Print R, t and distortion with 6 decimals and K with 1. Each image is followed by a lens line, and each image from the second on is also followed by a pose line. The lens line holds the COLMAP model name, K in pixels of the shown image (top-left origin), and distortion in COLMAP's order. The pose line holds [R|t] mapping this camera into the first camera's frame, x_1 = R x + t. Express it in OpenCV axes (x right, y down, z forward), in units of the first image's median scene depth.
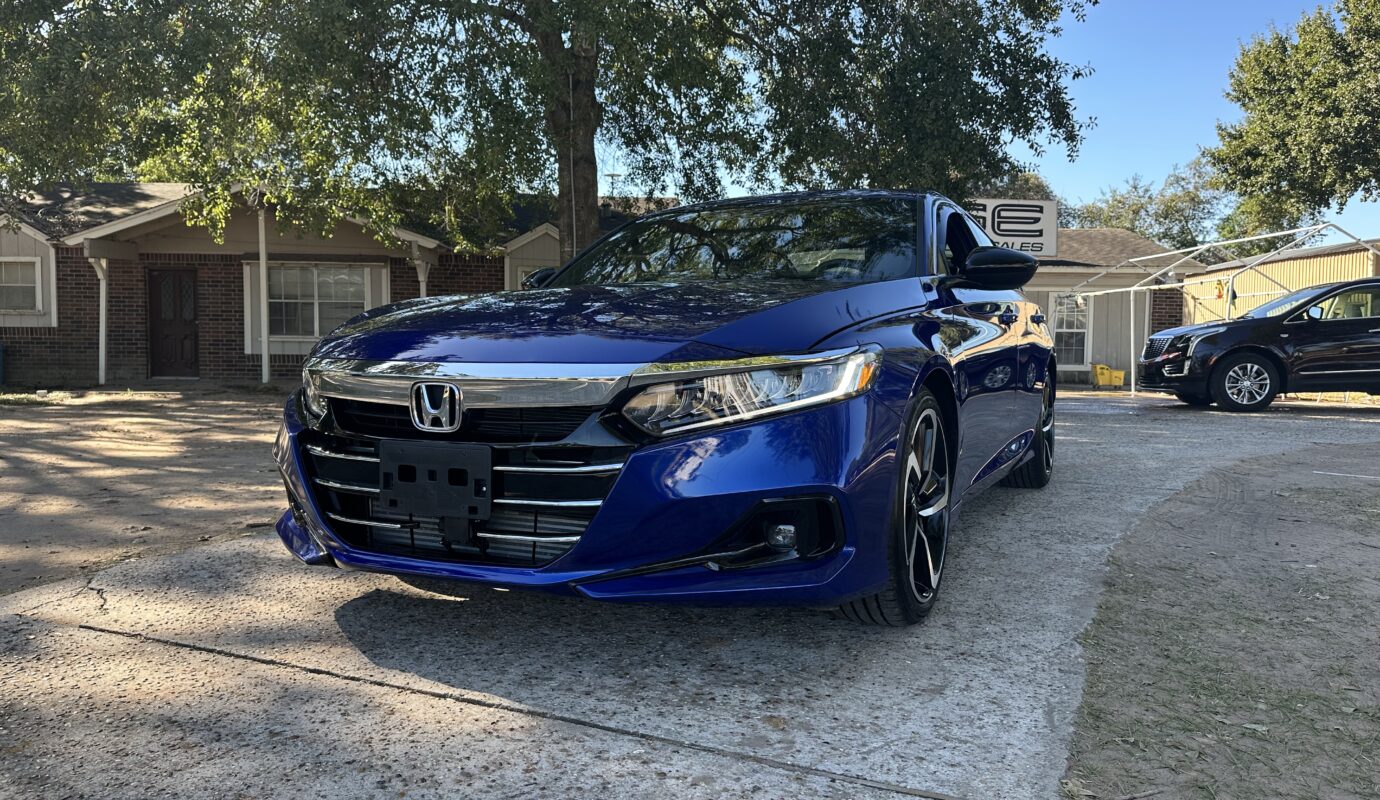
lens RADIAL K [[945.7, 0, 690.0], [0, 945.7, 400.0], [0, 0, 1]] dist [0.067279, -0.101100]
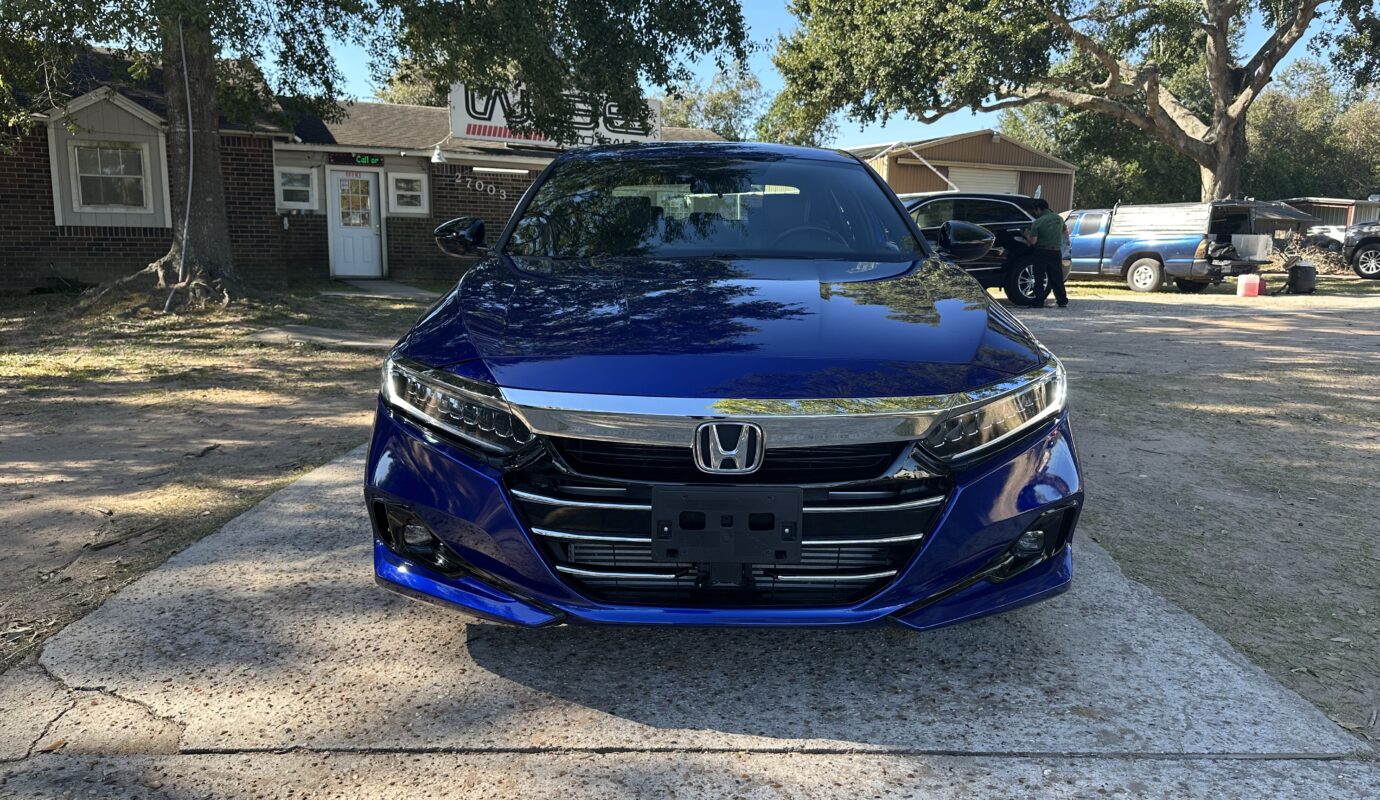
lens RADIAL K [[945.7, 0, 690.0], [0, 945.7, 400.0], [0, 0, 1]] dist [0.067279, -0.101100]
pose [[0.900217, -0.068348, 0.430044, -0.676875], [0.015100, 0.991910, 0.126039, -0.150664], [-0.435179, -0.106969, 0.893967, 0.203683]]
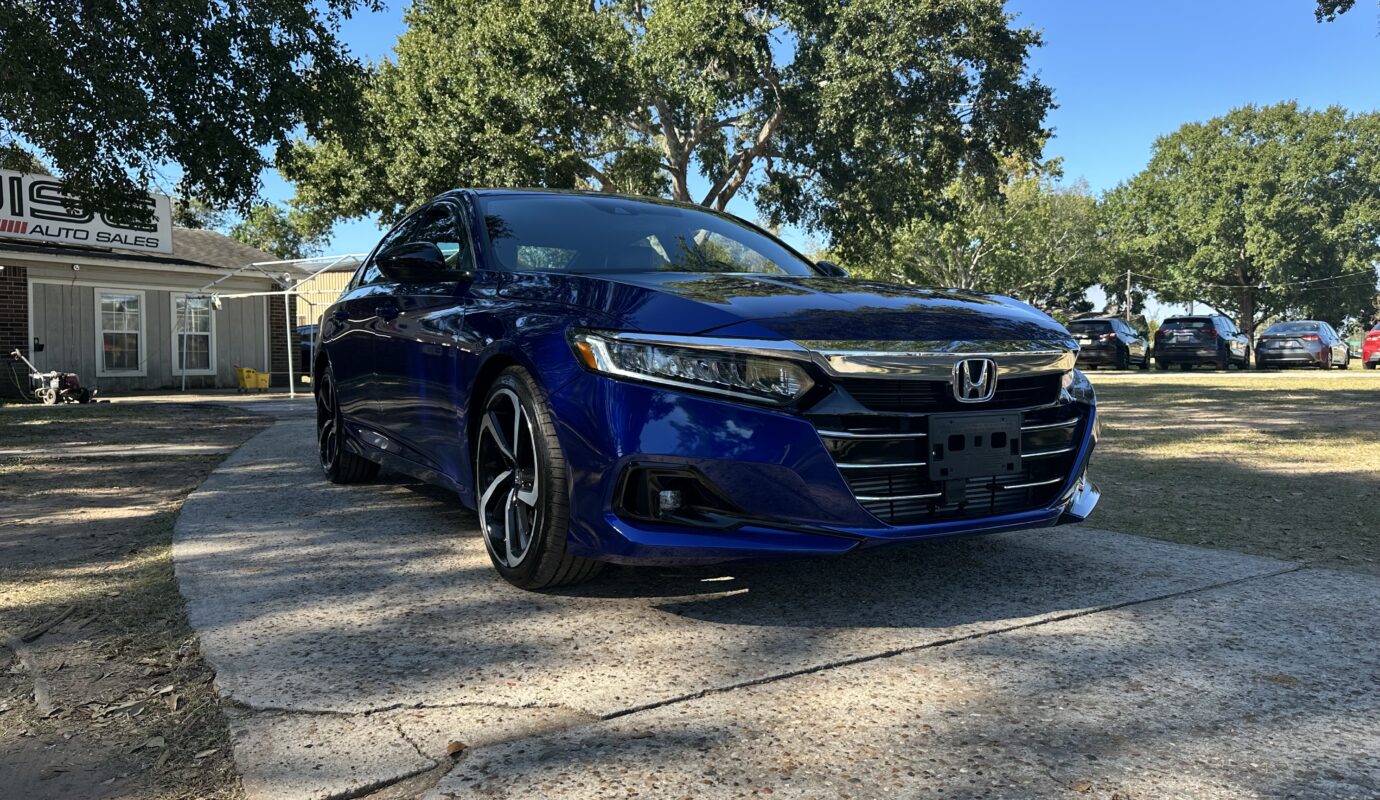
lens RADIAL K [[958.2, 0, 674.8], [0, 958.2, 397.6], [0, 0, 1]] dist [0.057342, -0.053095]
pose [[0.571666, -0.043012, 0.819358, -1.375283], [0.050450, 0.998578, 0.017221, -0.009473], [-0.818934, 0.031492, 0.573023, 0.627886]]
